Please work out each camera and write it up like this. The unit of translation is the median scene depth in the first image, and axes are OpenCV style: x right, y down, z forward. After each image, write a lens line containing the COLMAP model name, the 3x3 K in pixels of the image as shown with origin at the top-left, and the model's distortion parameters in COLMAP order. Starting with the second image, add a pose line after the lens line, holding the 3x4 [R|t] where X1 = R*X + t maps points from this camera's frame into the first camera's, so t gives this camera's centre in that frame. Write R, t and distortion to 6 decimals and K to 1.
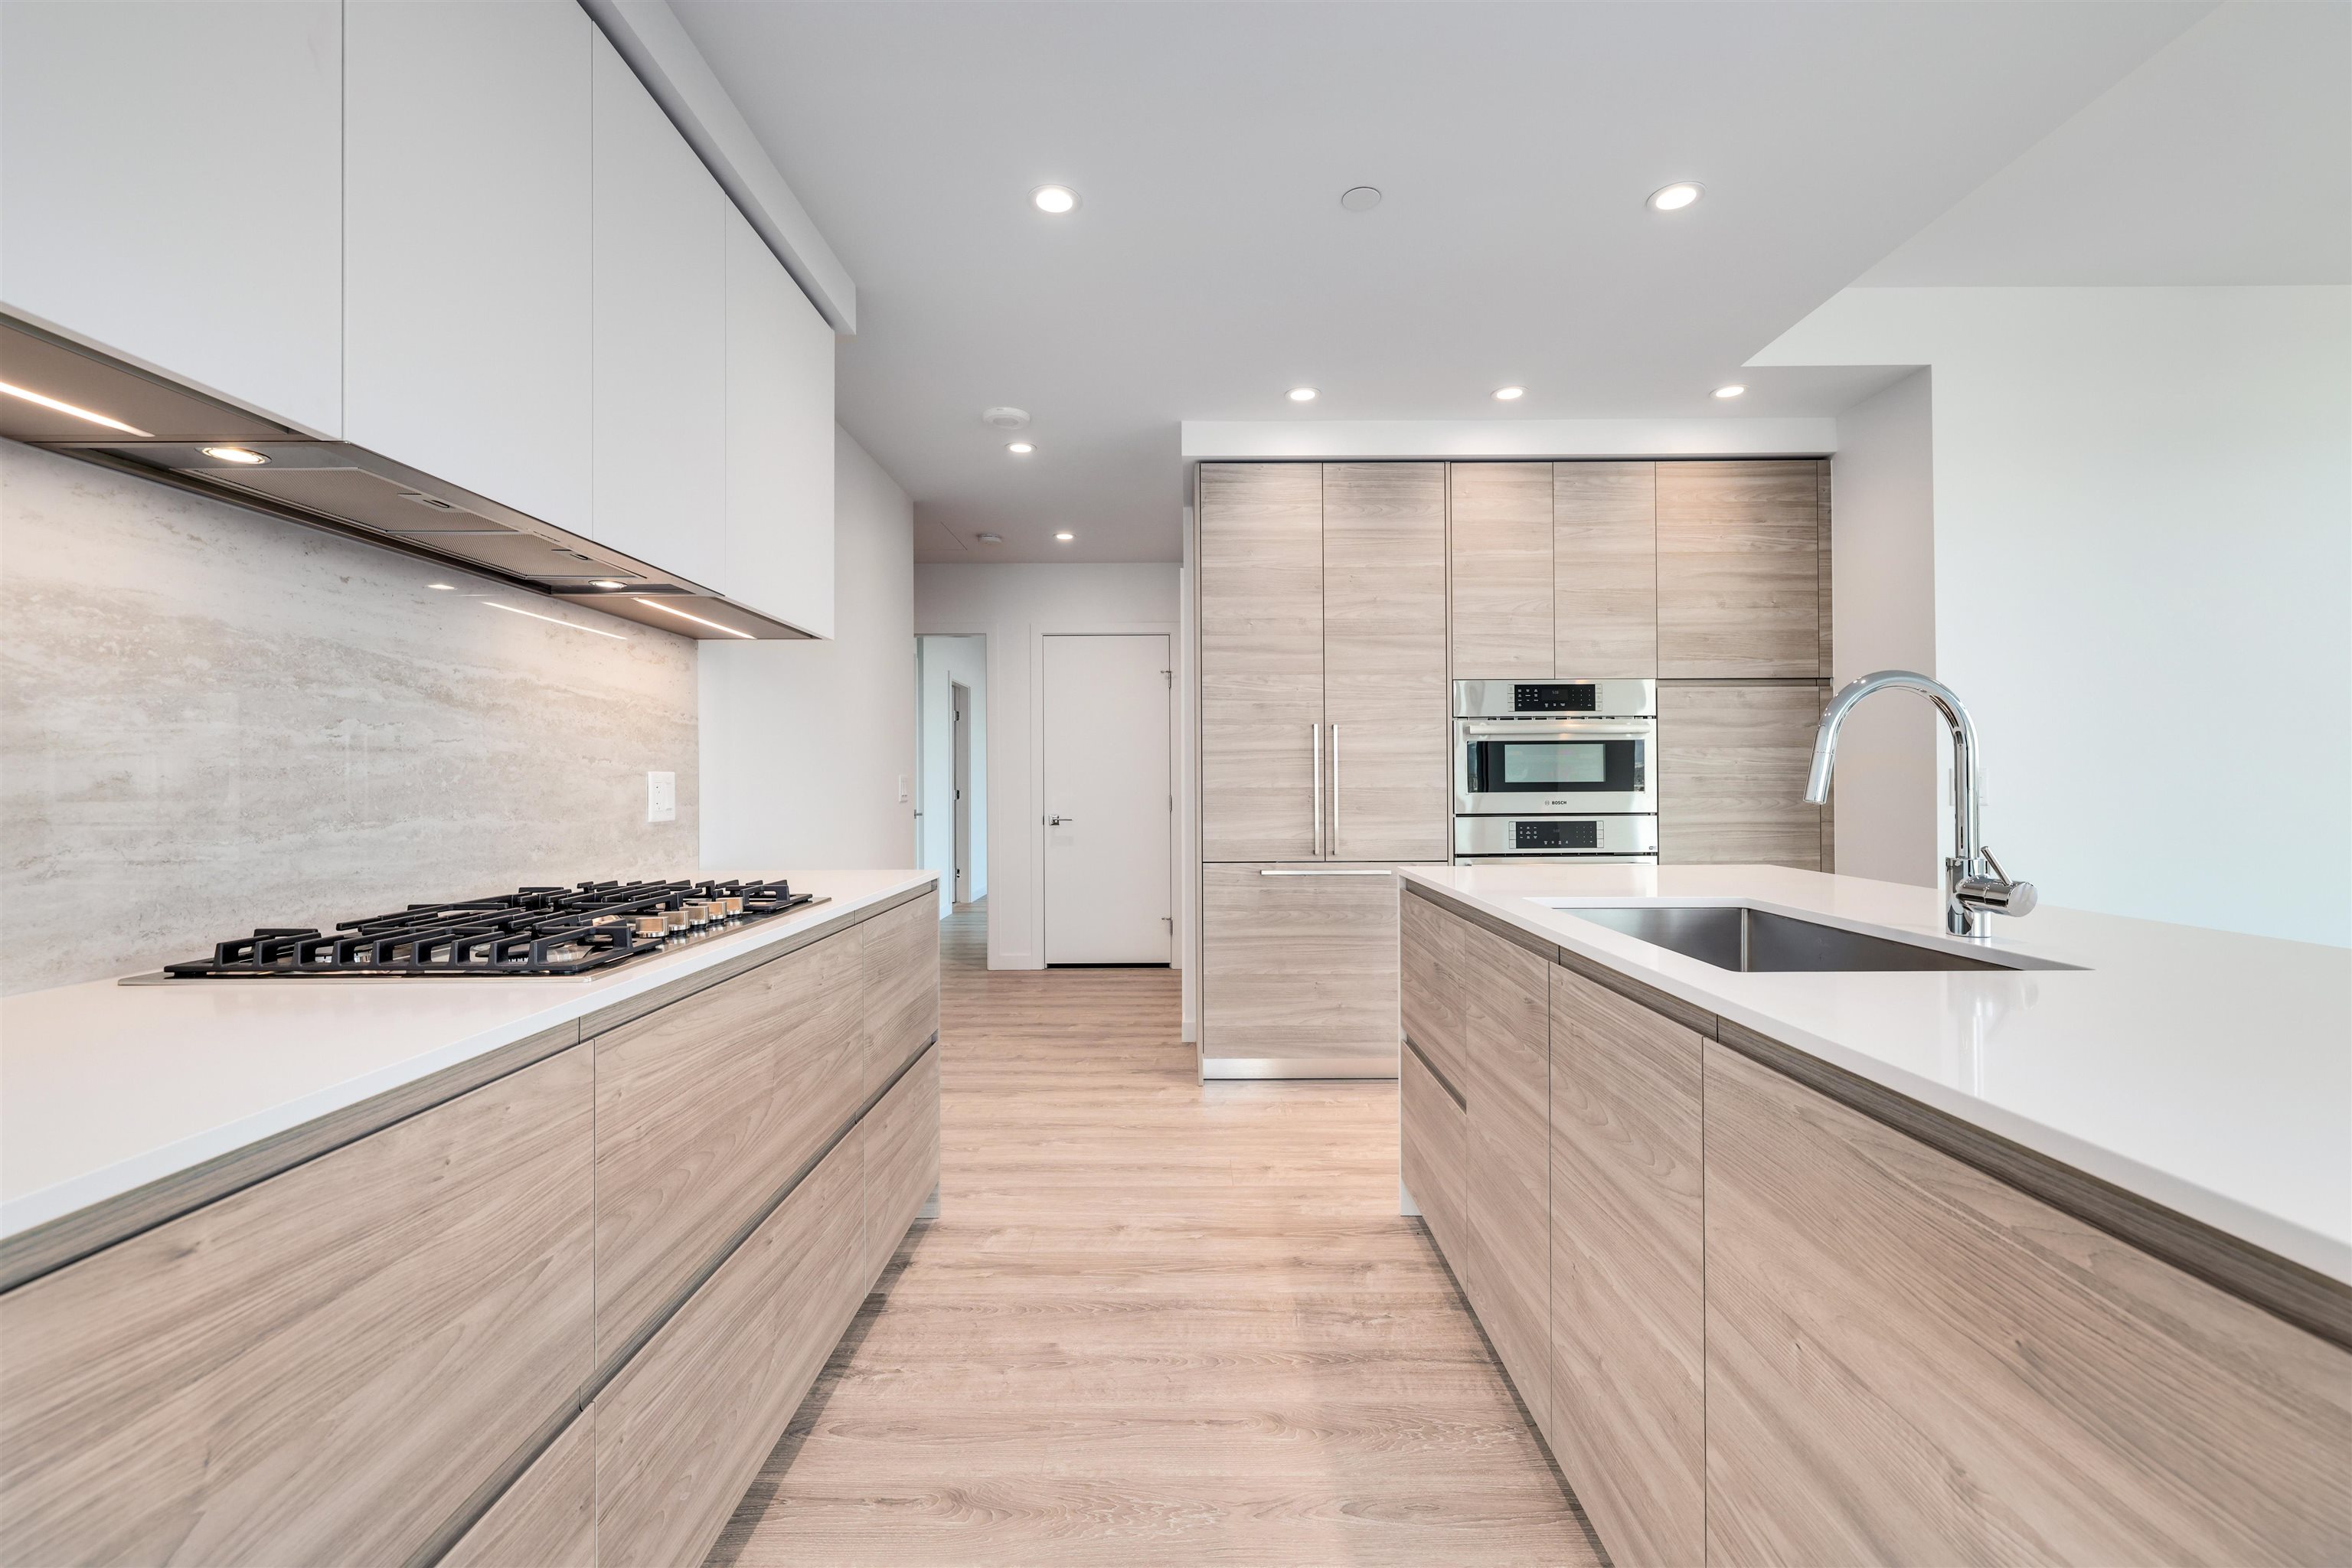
lens RADIAL K [[995.0, 0, 1185.4], [0, 995.0, 776.9], [0, 0, 1]] dist [-0.001009, -0.000078]
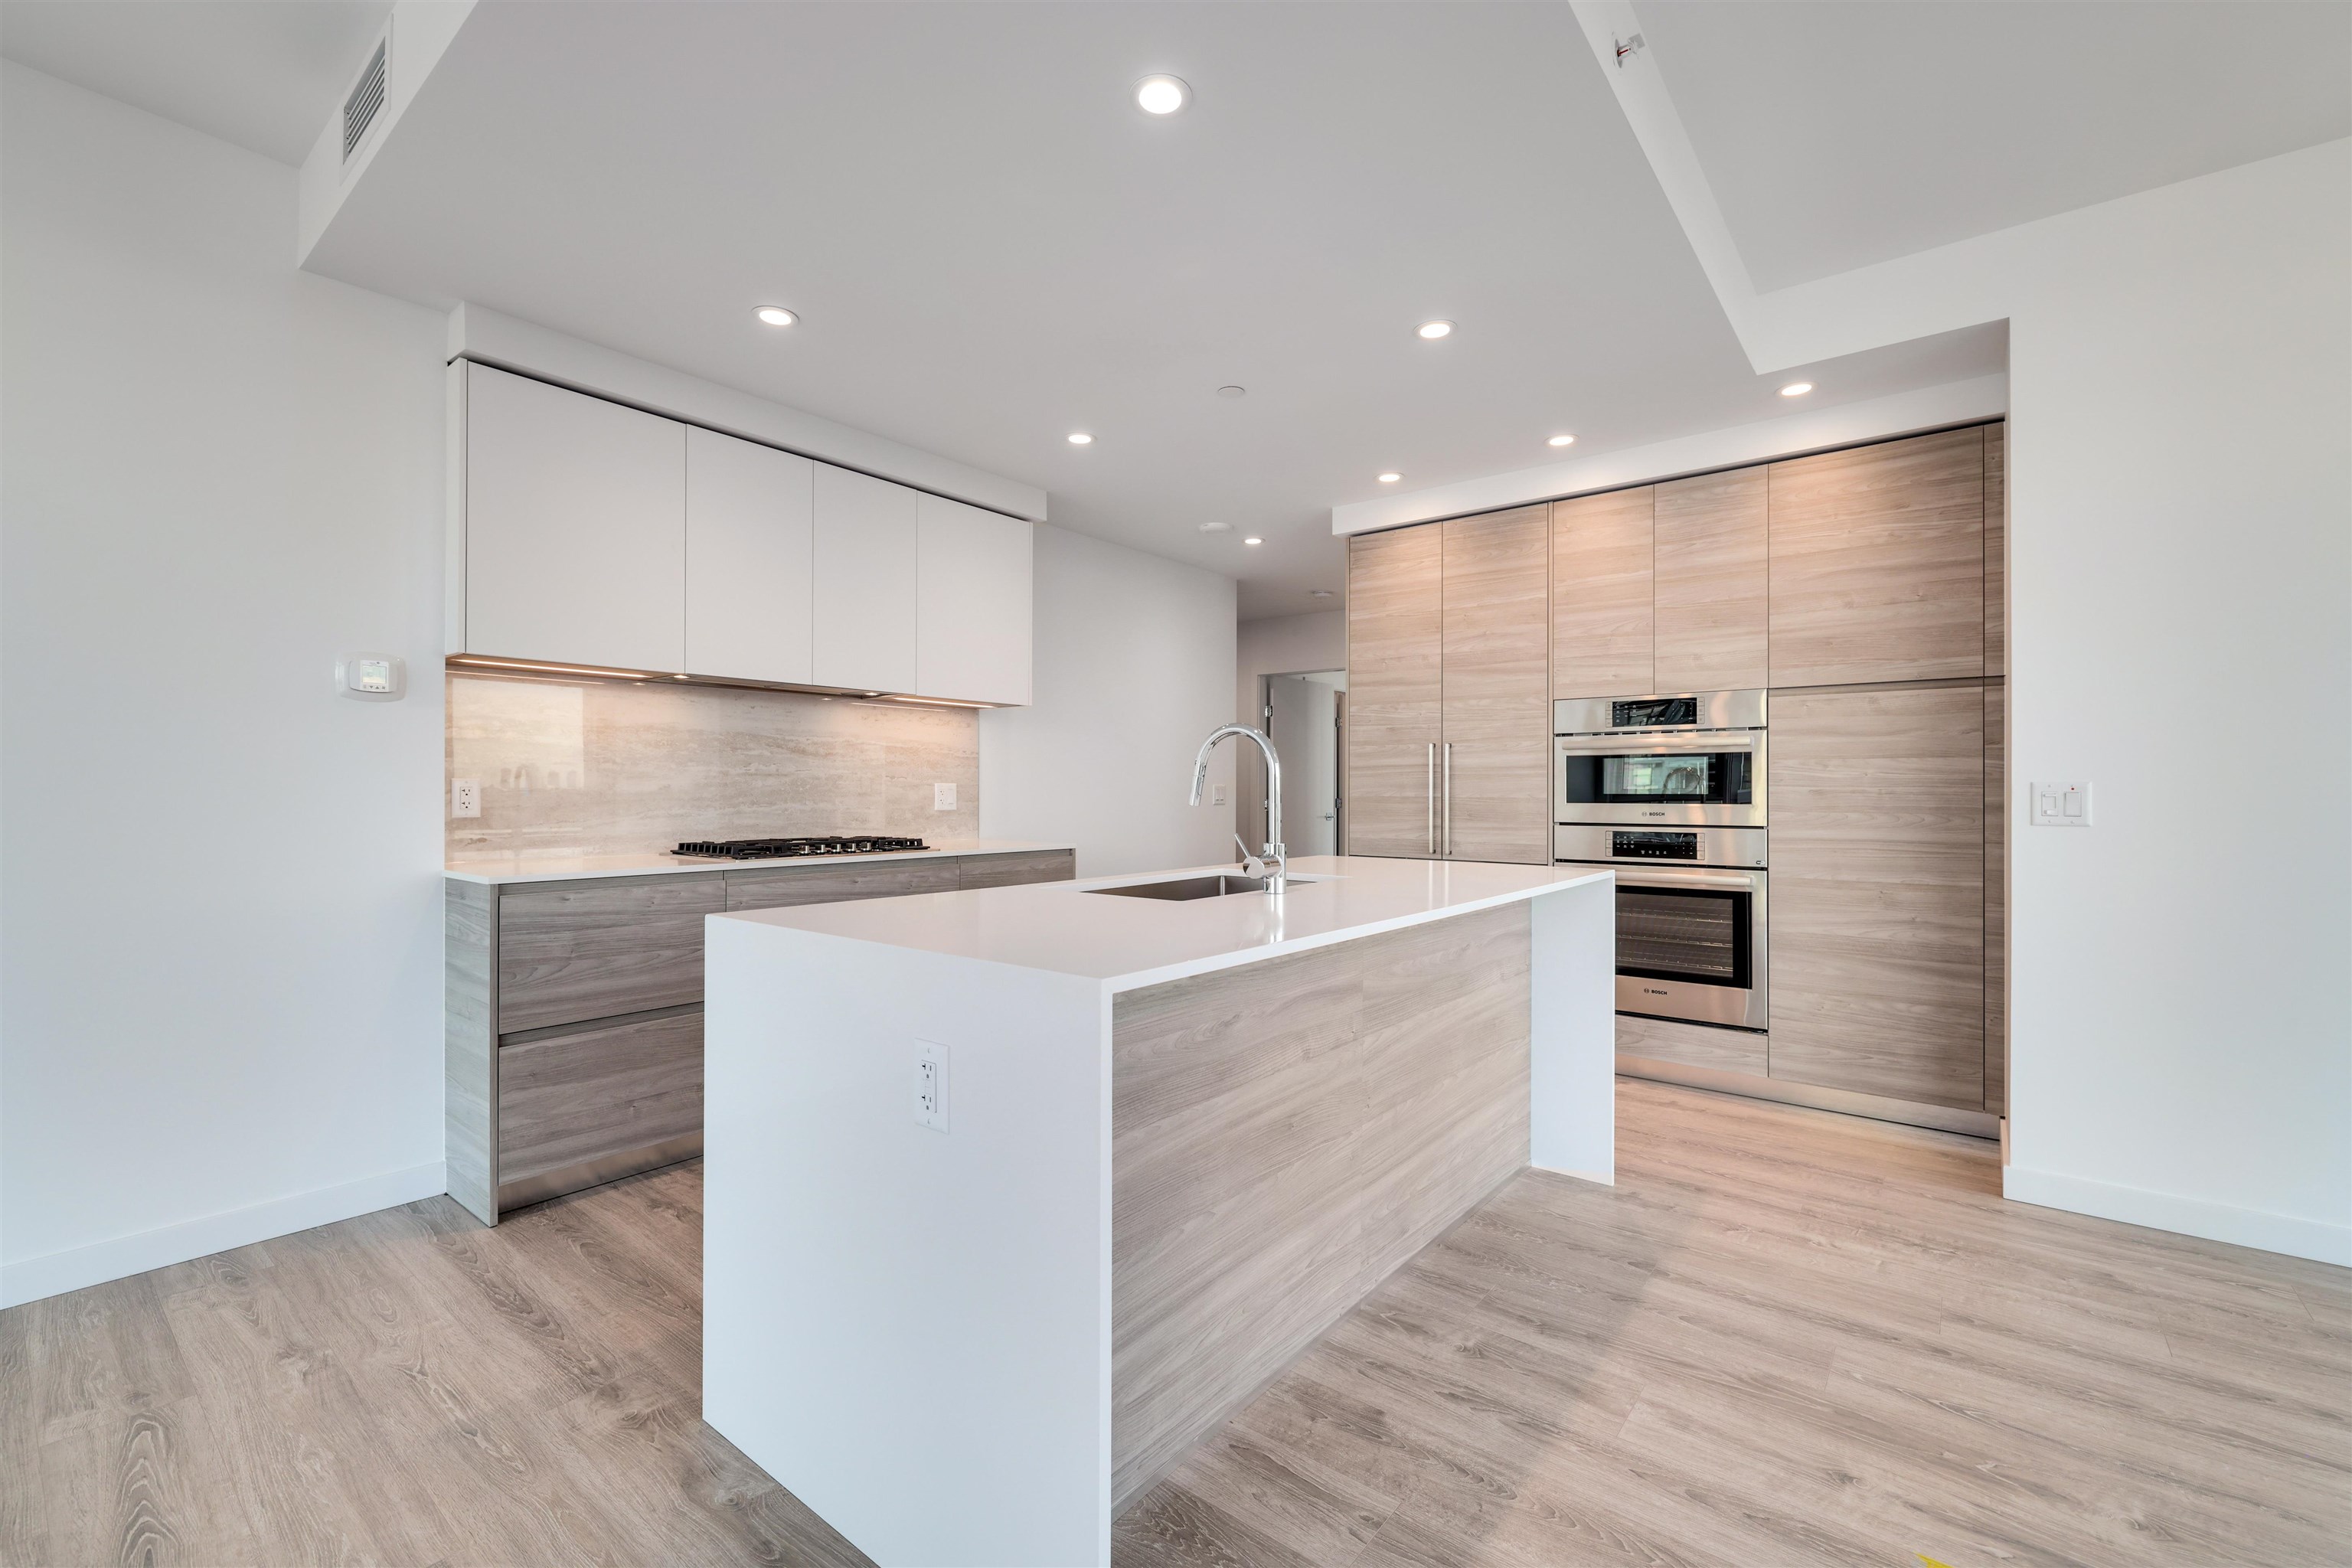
lens RADIAL K [[988.4, 0, 1170.0], [0, 988.4, 786.6], [0, 0, 1]] dist [0.000958, 0.000356]
pose [[0.779224, 0.004627, -0.626728, 0.624664], [-0.003359, 0.999989, 0.003206, -0.004195], [0.626736, -0.000392, 0.779231, -0.115383]]
